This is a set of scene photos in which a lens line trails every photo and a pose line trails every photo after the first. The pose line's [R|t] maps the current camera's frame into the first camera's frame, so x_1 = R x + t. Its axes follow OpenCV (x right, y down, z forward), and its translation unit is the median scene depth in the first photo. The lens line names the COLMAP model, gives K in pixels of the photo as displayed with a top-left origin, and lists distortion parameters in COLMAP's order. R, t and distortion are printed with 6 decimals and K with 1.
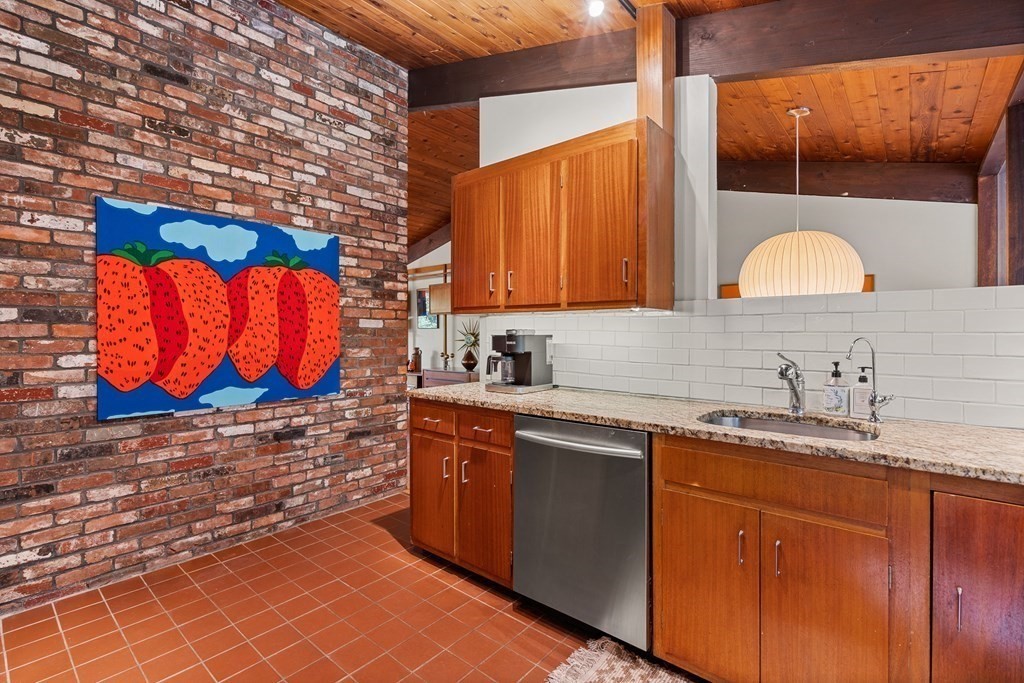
lens RADIAL K [[468.6, 0, 510.5], [0, 468.6, 333.7], [0, 0, 1]] dist [-0.002806, -0.000166]
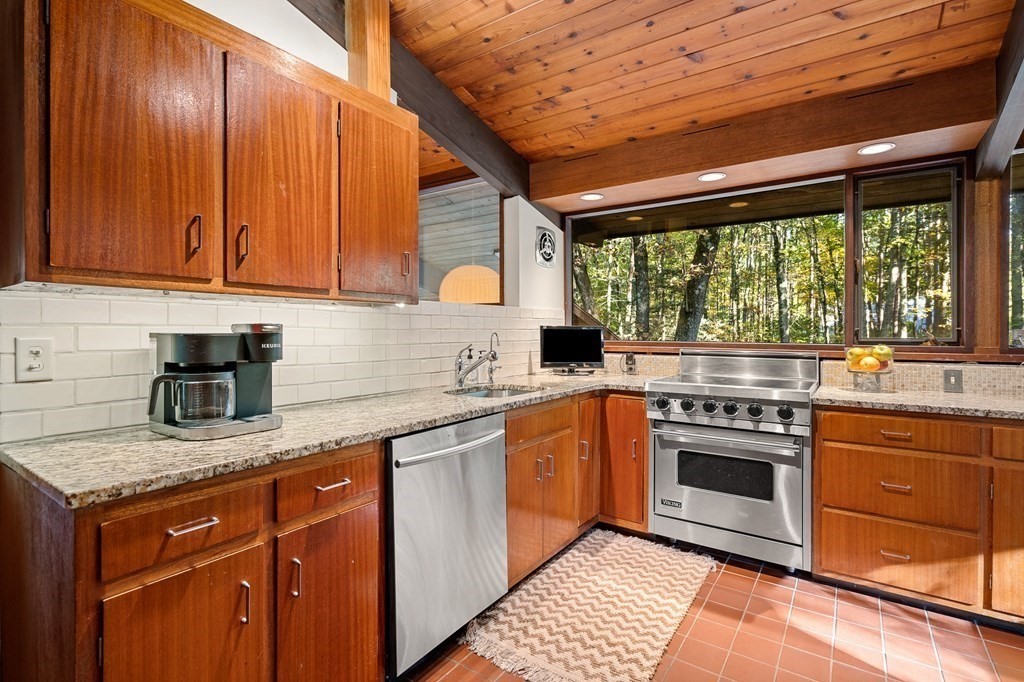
lens RADIAL K [[491.8, 0, 510.5], [0, 491.8, 331.2], [0, 0, 1]] dist [-0.003468, -0.000076]
pose [[-0.099241, -0.000746, 0.995063, -0.773278], [0.003785, 0.999992, 0.001127, 0.001576], [-0.995056, 0.003879, -0.099238, 0.883550]]
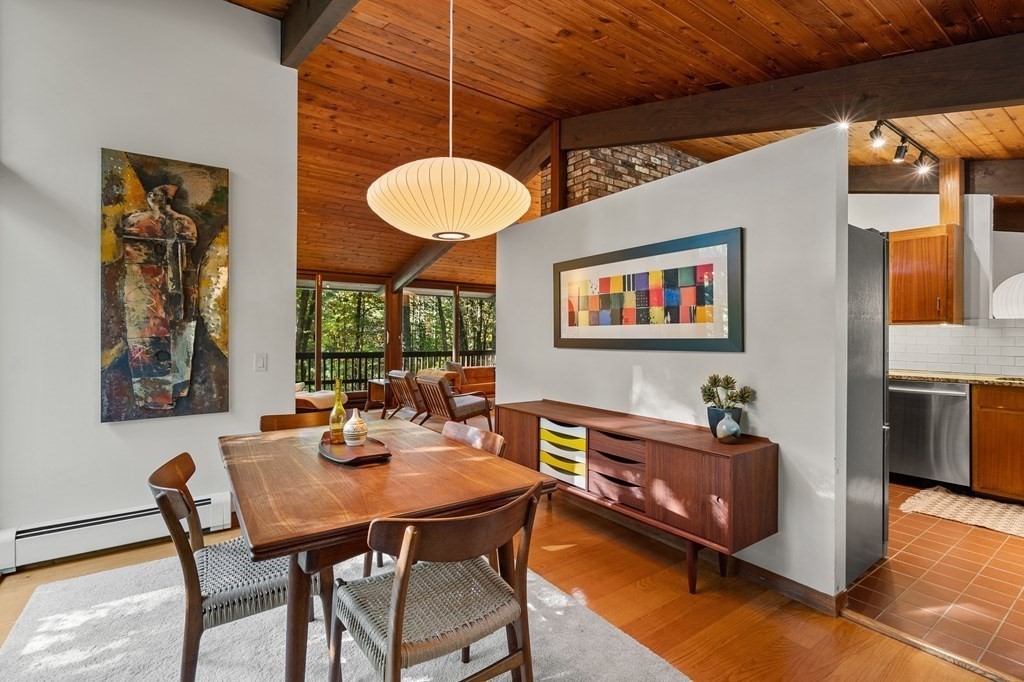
lens RADIAL K [[467.2, 0, 515.8], [0, 467.2, 335.6], [0, 0, 1]] dist [-0.000301, -0.000302]
pose [[0.970598, 0.003039, -0.240685, -0.958114], [-0.003592, 0.999992, -0.001859, 0.002222], [0.240678, 0.002669, 0.970601, -1.243292]]
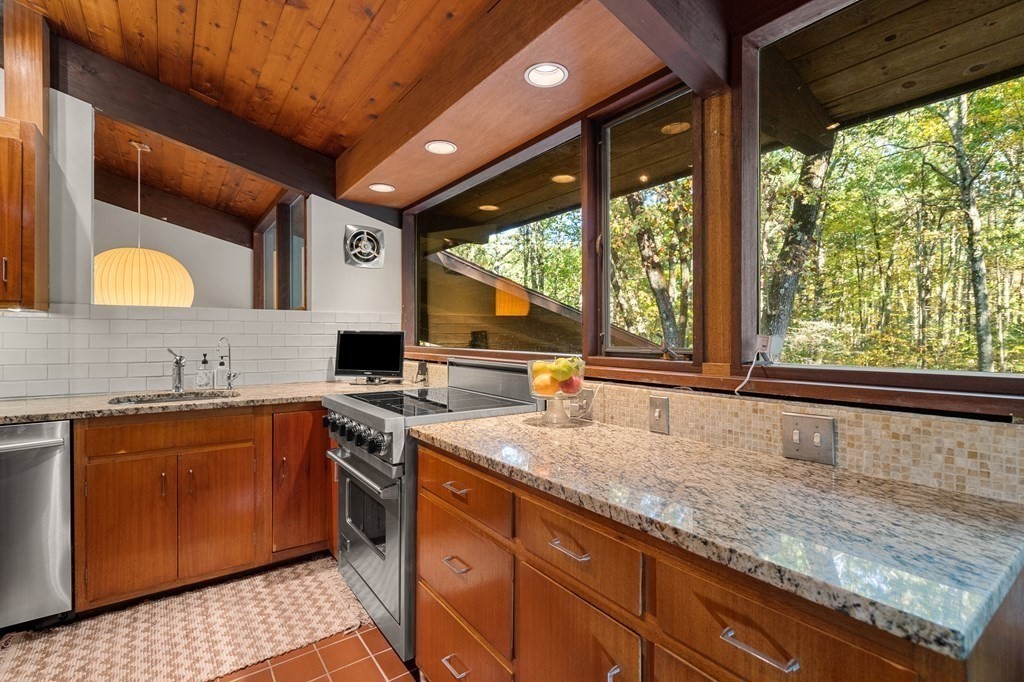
lens RADIAL K [[473.6, 0, 508.7], [0, 473.6, 336.8], [0, 0, 1]] dist [-0.001104, -0.000235]
pose [[0.233513, -0.000371, 0.972354, -0.466746], [0.000654, 1.000000, 0.000224, 0.005354], [-0.972353, 0.000584, 0.233514, -0.252395]]
